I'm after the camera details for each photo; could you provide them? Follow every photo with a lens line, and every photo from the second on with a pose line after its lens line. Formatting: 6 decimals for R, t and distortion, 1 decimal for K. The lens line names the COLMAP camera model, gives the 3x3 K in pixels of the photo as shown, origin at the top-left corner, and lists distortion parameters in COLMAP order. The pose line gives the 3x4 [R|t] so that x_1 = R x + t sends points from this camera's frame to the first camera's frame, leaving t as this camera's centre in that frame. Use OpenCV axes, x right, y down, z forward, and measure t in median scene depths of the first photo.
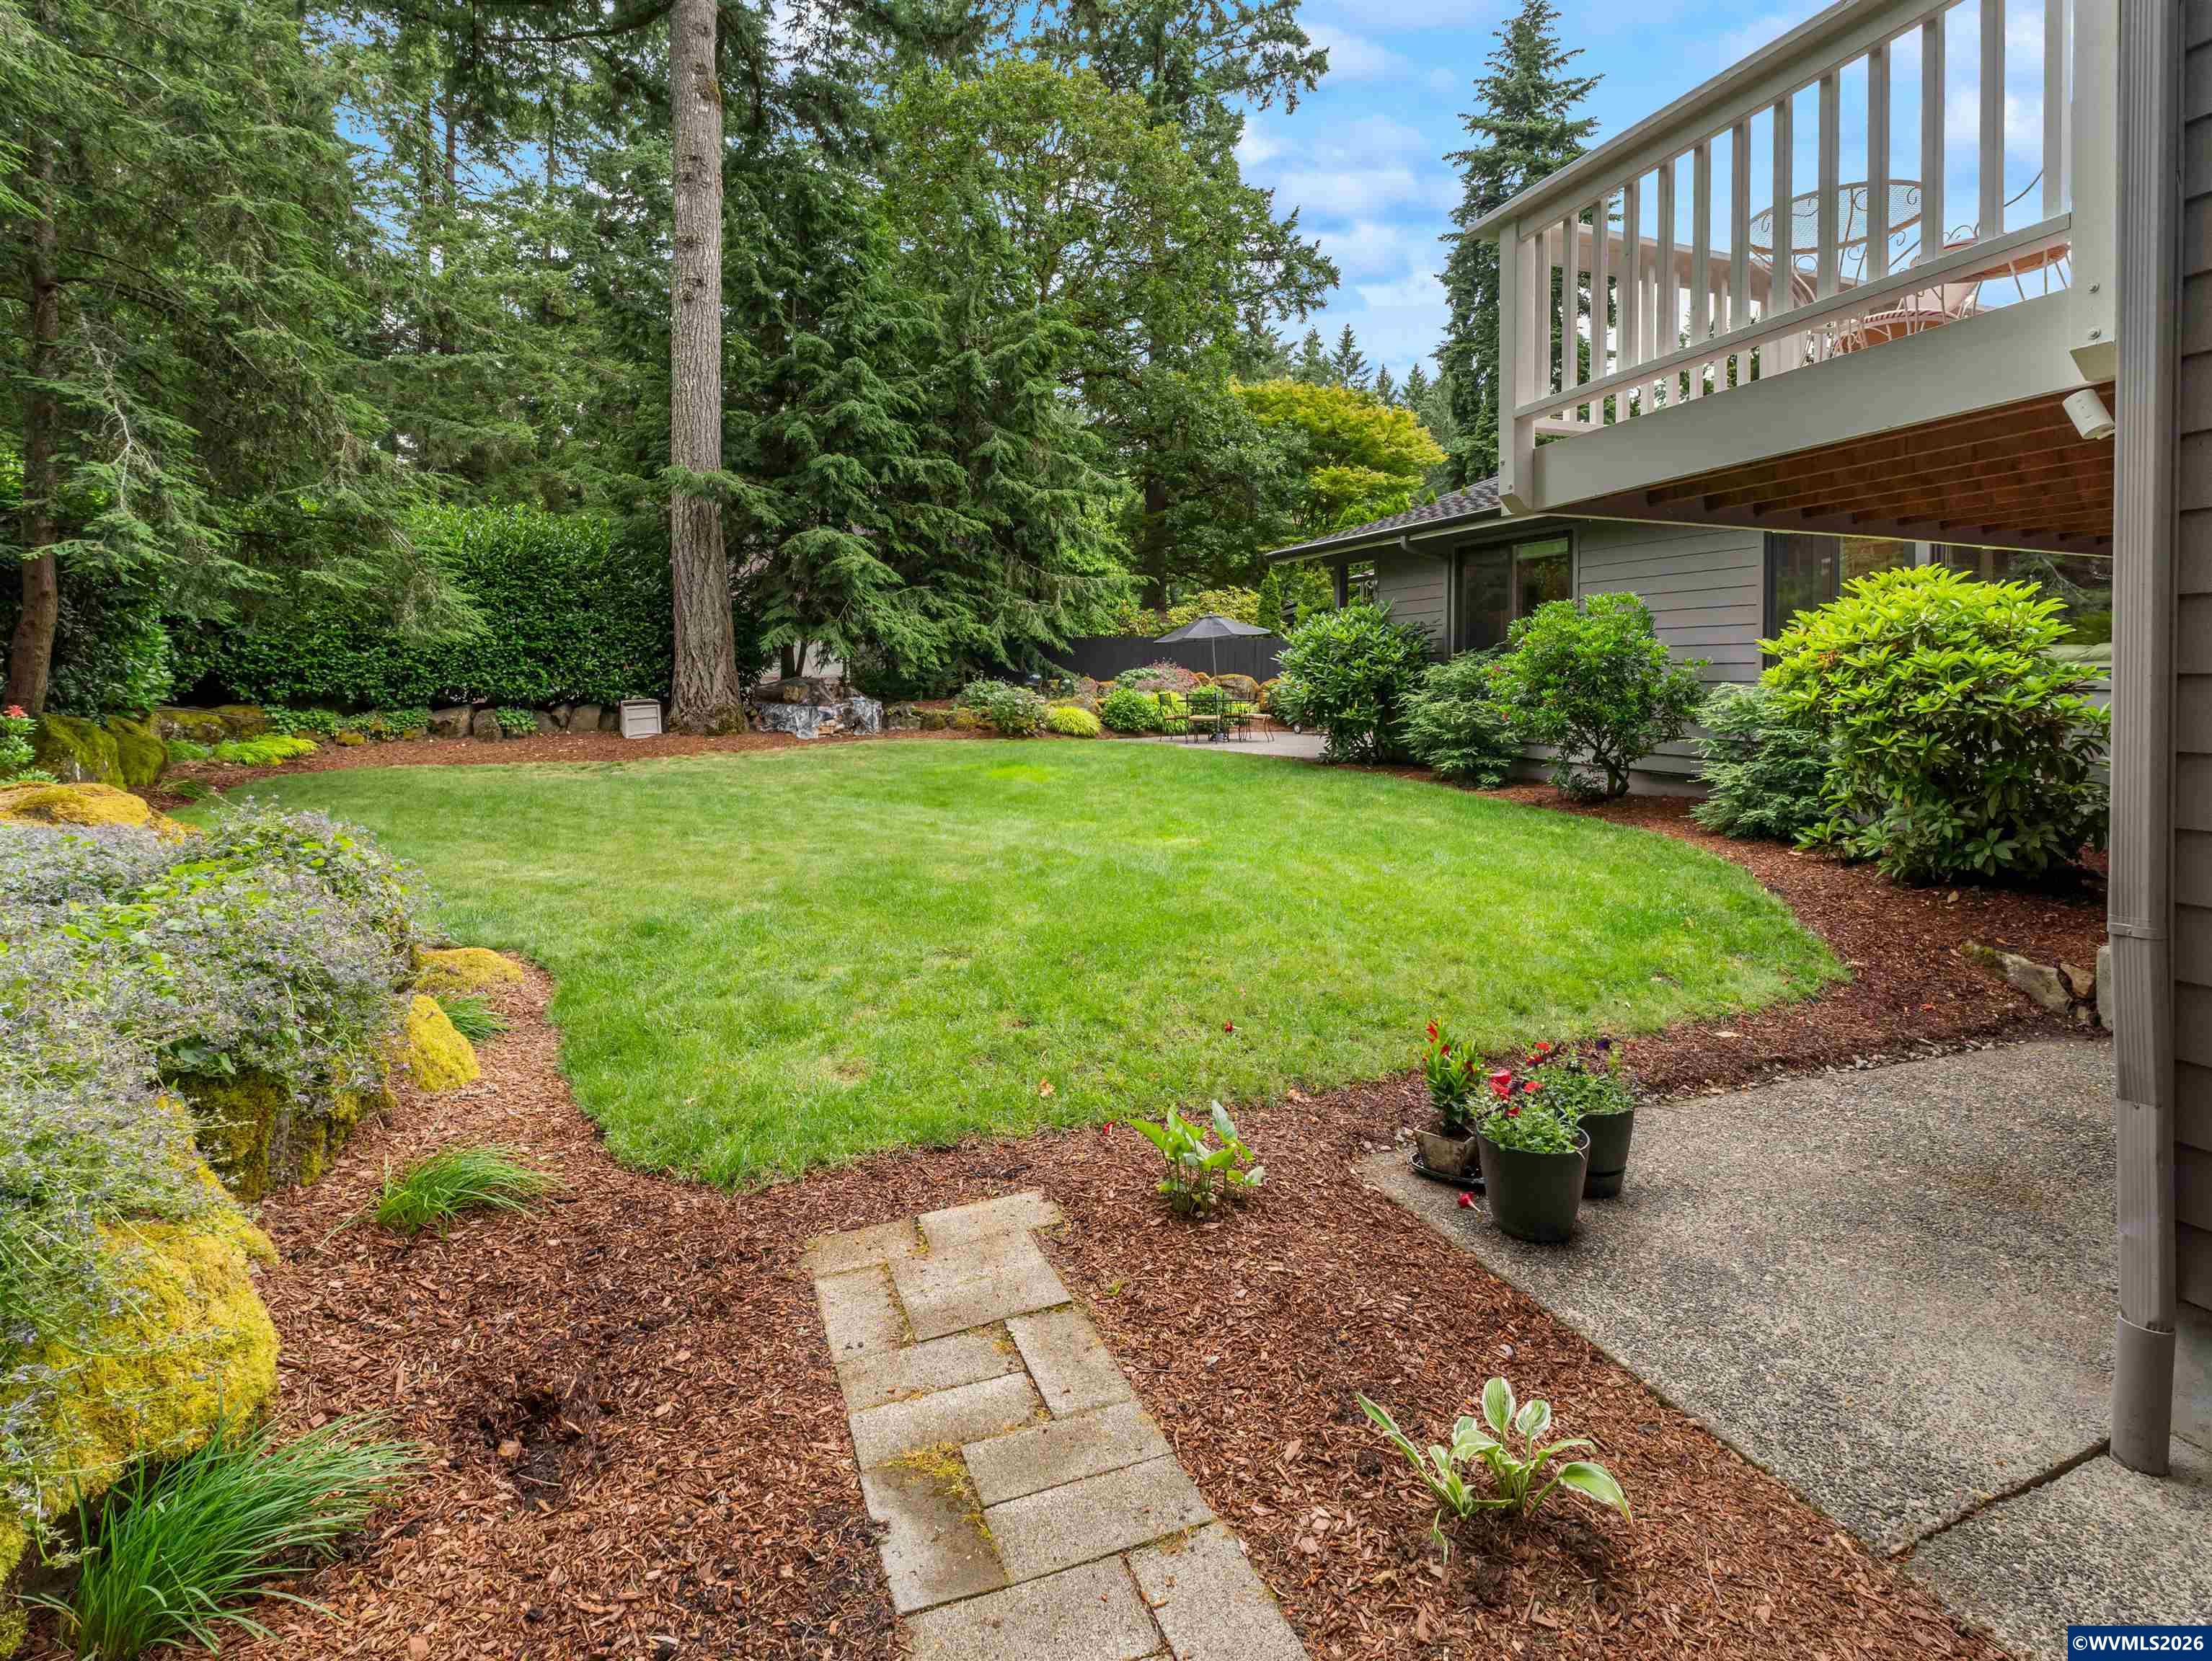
lens RADIAL K [[1051.8, 0, 1106.0], [0, 1051.8, 830.5], [0, 0, 1]] dist [-0.001700, -0.000060]
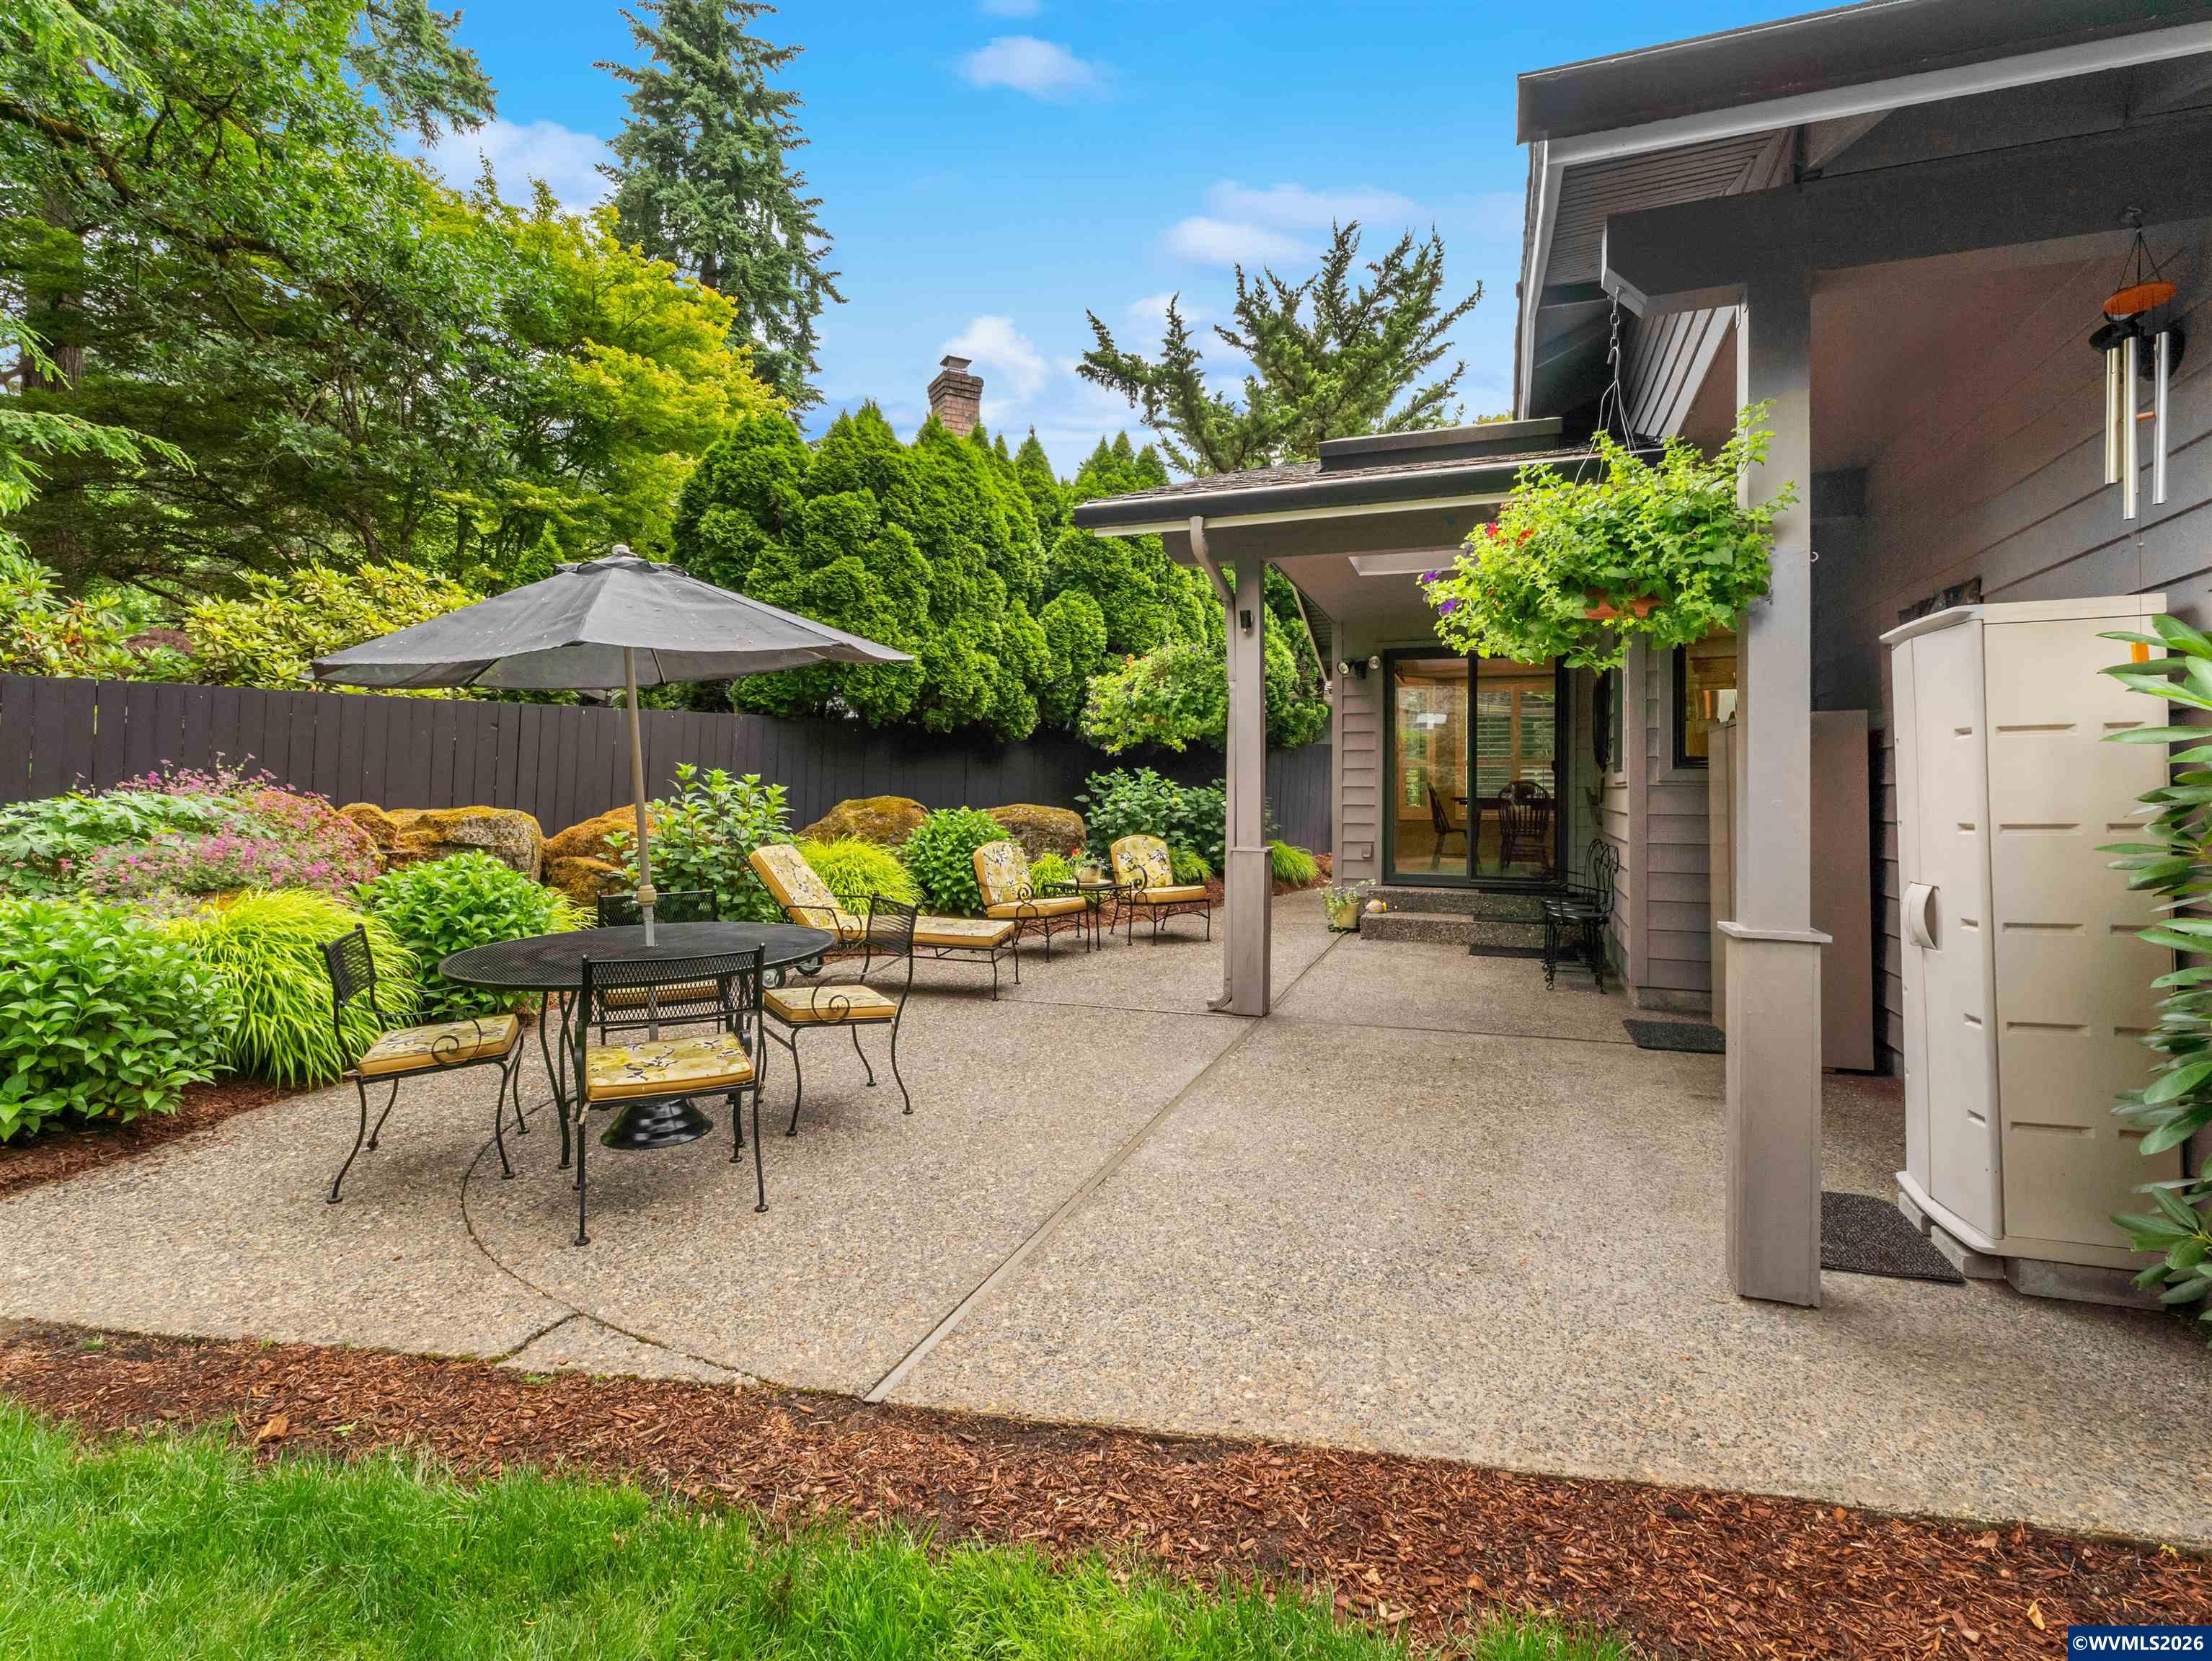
lens RADIAL K [[1051.8, 0, 1106.0], [0, 1051.8, 830.5], [0, 0, 1]] dist [-0.001700, -0.000060]
pose [[0.671159, -0.040159, 0.740225, 0.006582], [0.105273, 0.993575, -0.041547, -0.105184], [-0.733801, 0.105810, 0.671074, 0.627760]]
